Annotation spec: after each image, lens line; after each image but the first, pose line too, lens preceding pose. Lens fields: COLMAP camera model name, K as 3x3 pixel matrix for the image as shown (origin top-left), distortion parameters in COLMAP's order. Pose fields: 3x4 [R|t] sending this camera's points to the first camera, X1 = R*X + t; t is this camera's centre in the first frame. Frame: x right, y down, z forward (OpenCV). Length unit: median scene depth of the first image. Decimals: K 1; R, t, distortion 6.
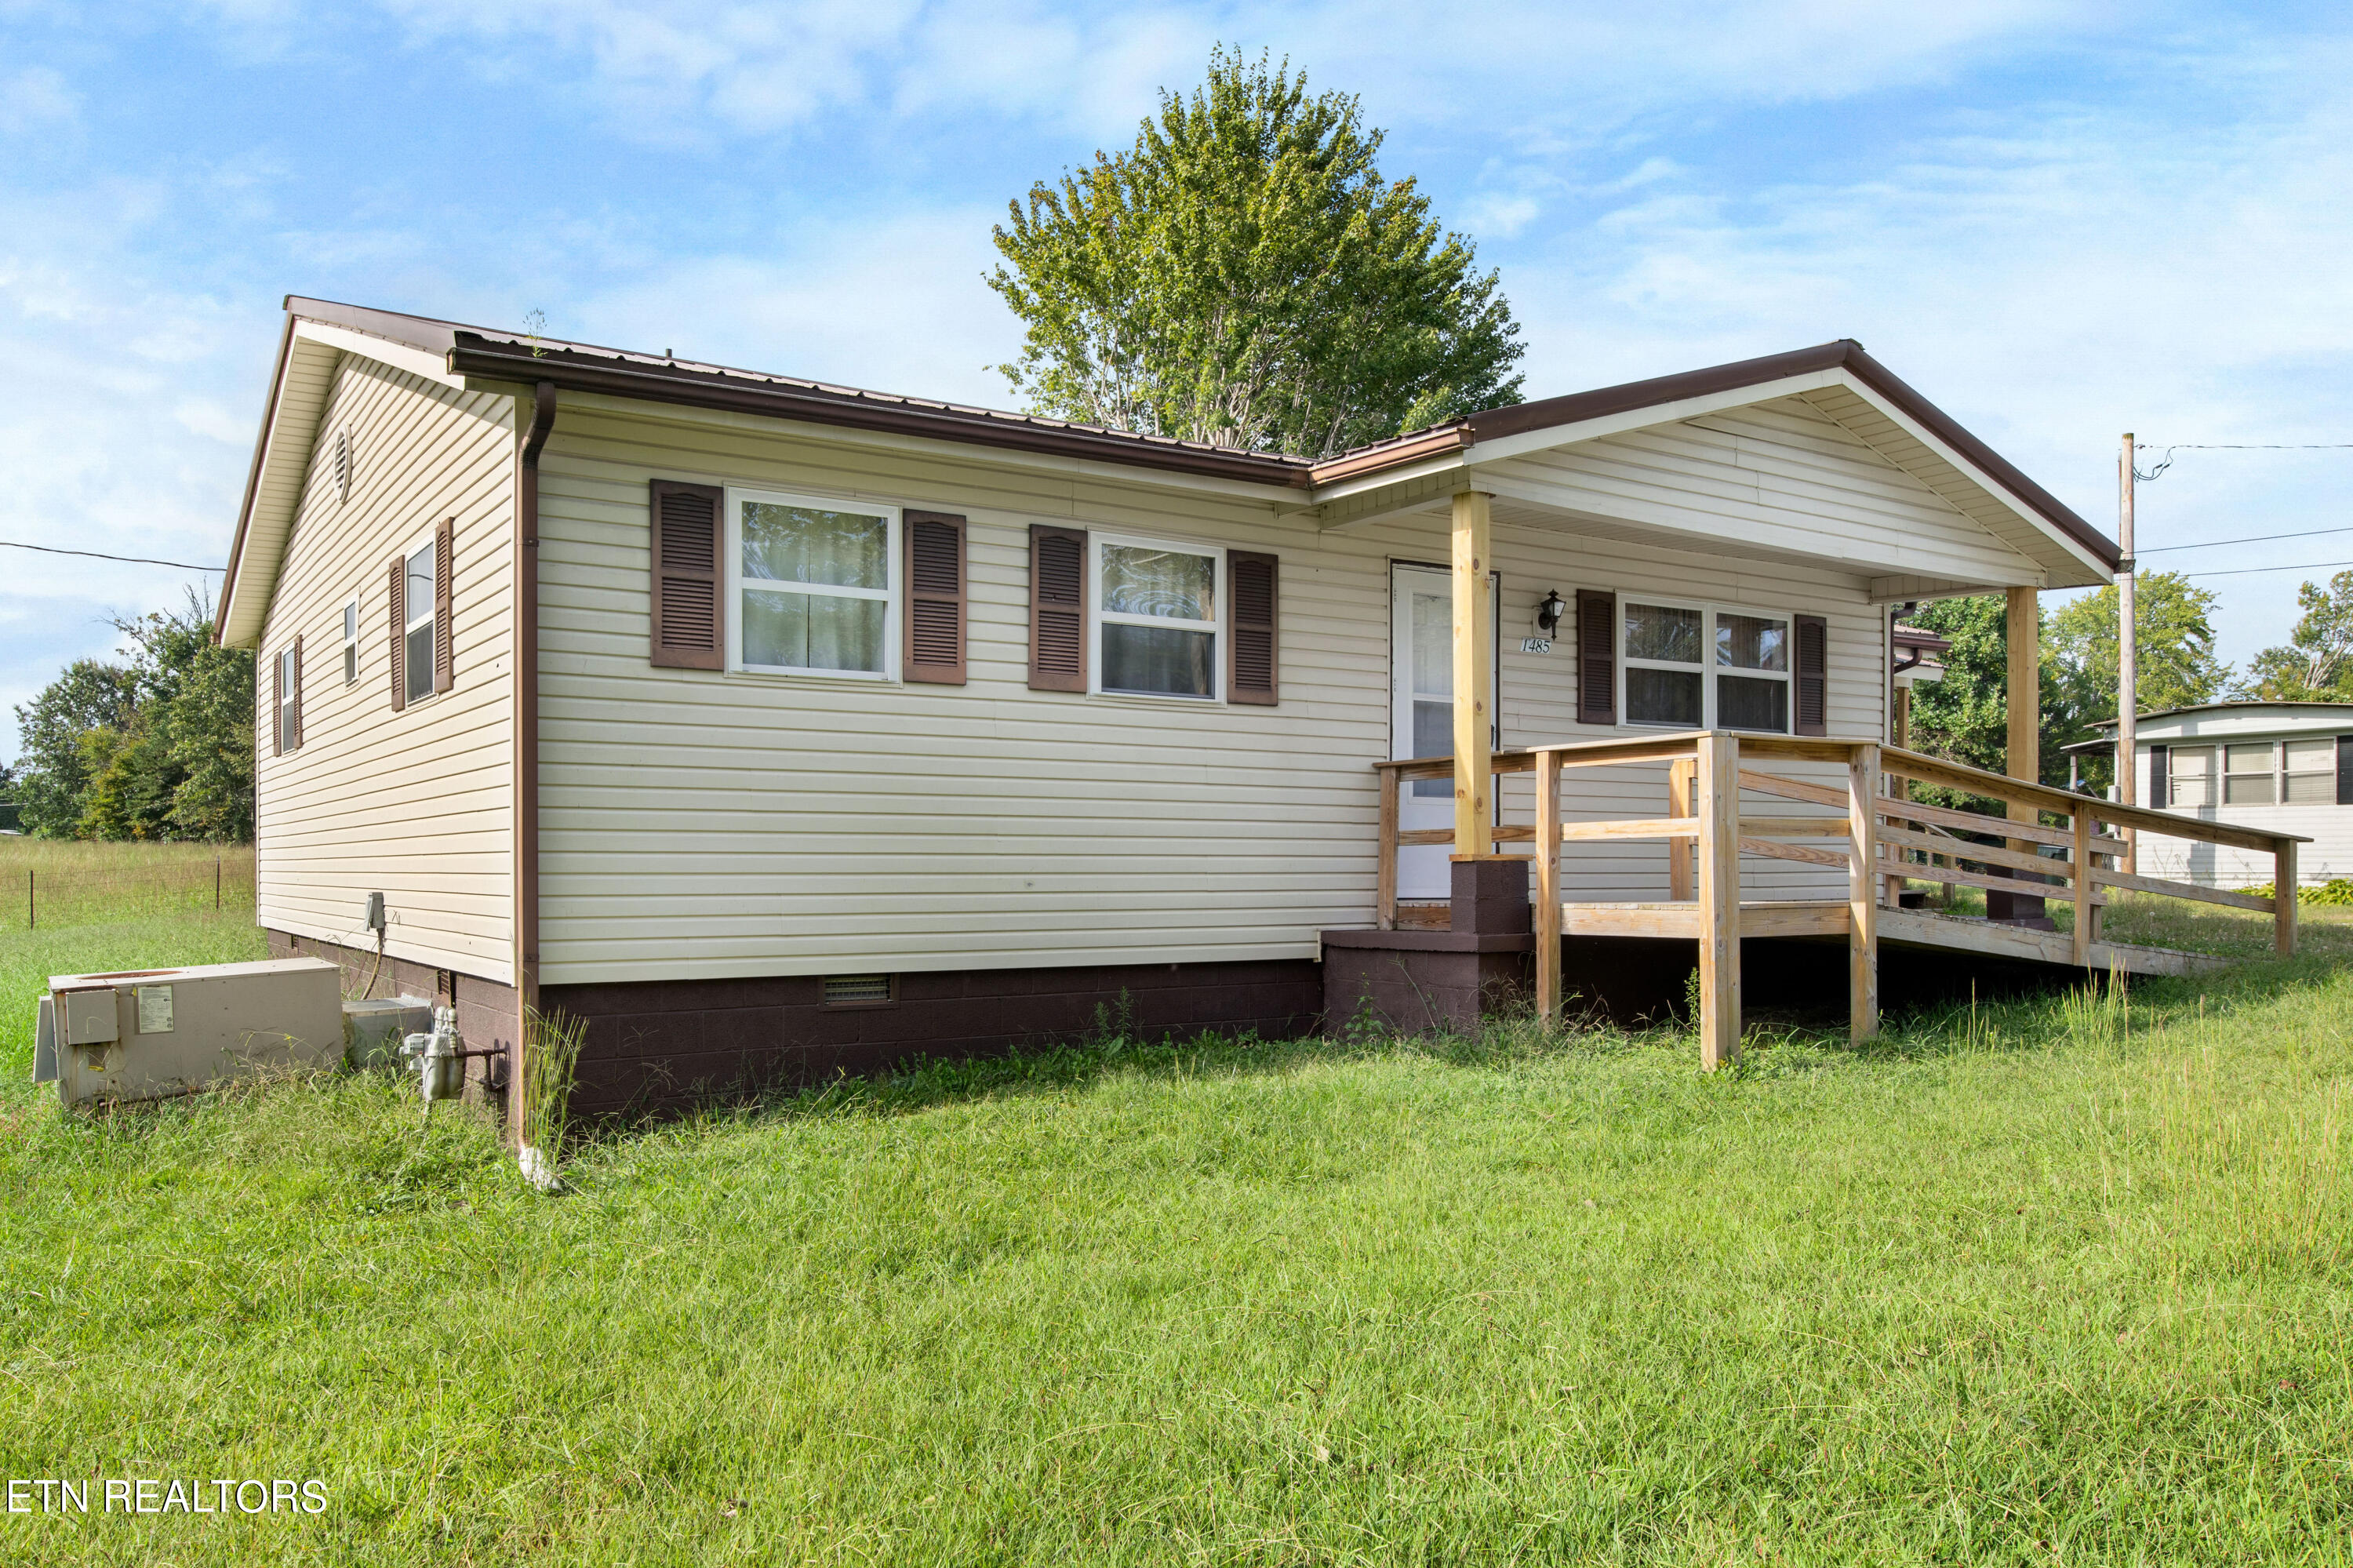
lens RADIAL K [[1745.8, 0, 1174.9], [0, 1745.8, 793.5], [0, 0, 1]] dist [-0.011600, -0.008393]
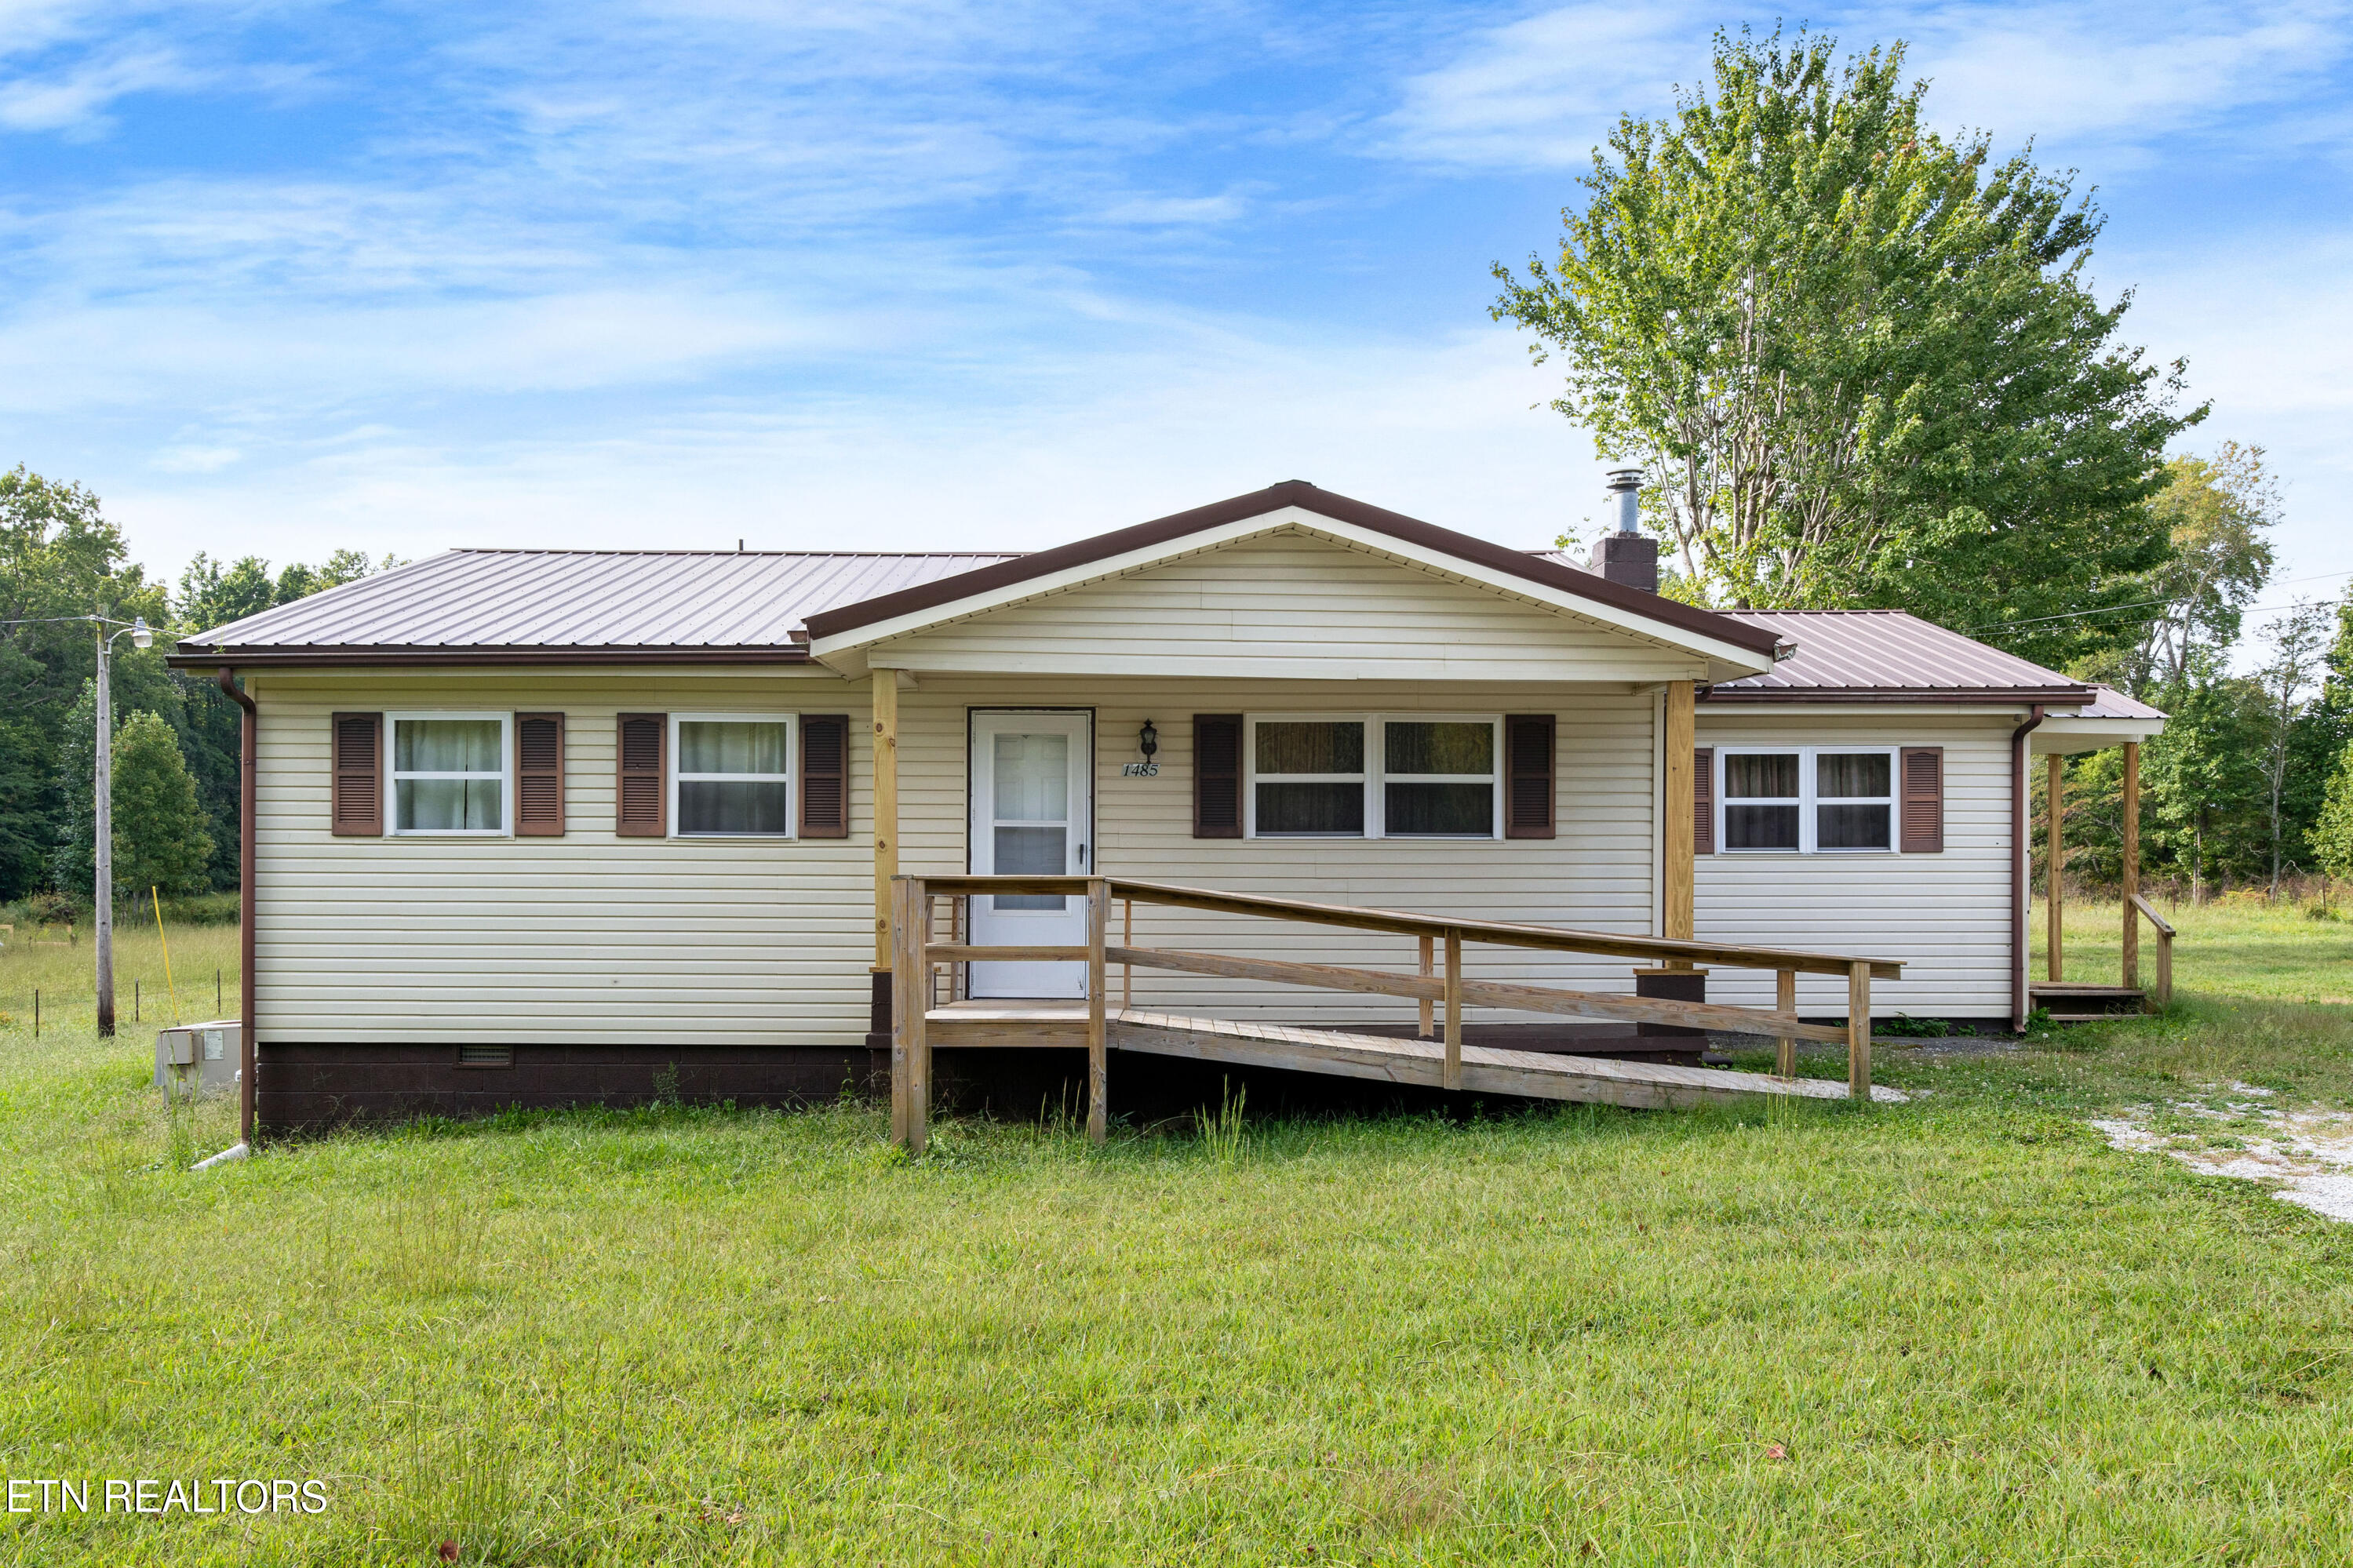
lens RADIAL K [[1951.3, 0, 1176.5], [0, 1951.3, 799.6], [0, 0, 1]] dist [-0.003581, -0.007513]
pose [[0.842848, -0.022369, -0.537687, 1.013279], [0.017440, 0.999746, -0.014254, -0.054722], [0.537869, 0.002637, 0.843024, -0.031710]]
